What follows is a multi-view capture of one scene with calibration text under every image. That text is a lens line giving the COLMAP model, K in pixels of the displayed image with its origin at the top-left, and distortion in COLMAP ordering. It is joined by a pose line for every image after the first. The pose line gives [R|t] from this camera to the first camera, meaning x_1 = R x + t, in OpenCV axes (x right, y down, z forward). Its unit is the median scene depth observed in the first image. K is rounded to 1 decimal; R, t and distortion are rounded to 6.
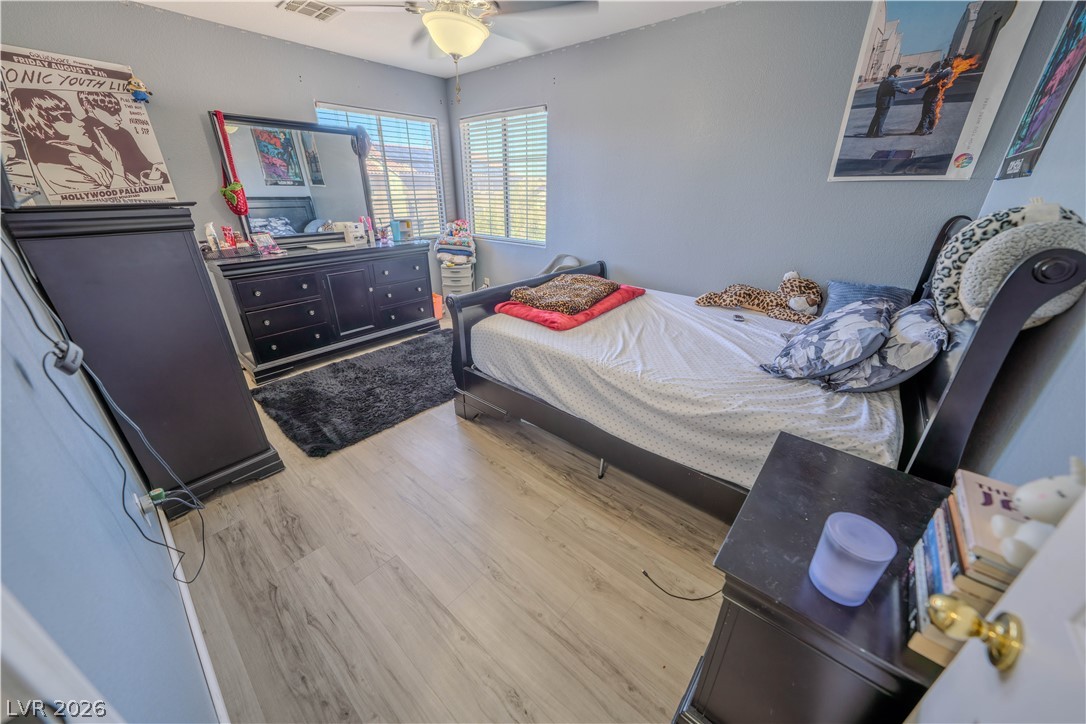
lens RADIAL K [[376.0, 0, 540.7], [0, 376.0, 360.1], [0, 0, 1]] dist [-0.019112, 0.002547]
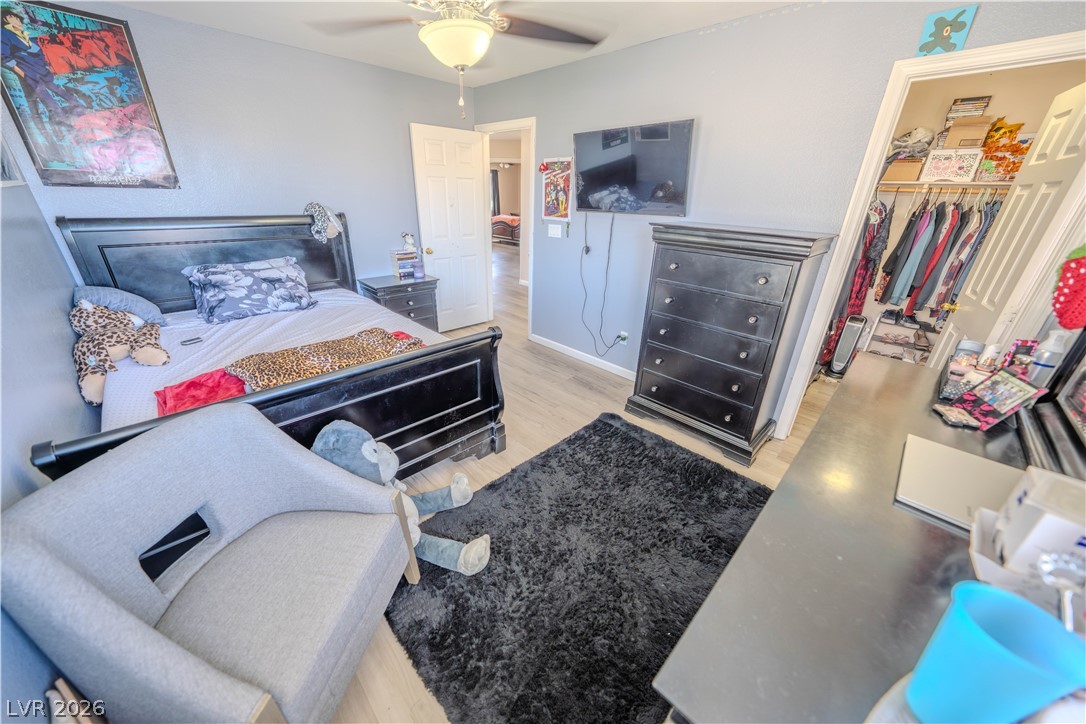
lens RADIAL K [[376.0, 0, 544.1], [0, 376.0, 364.2], [0, 0, 1]] dist [-0.019112, 0.002547]
pose [[-0.995767, -0.065256, 0.064730, -0.483842], [0.006468, 0.652743, 0.757552, -0.919395], [-0.091687, 0.754764, -0.649557, 1.873802]]
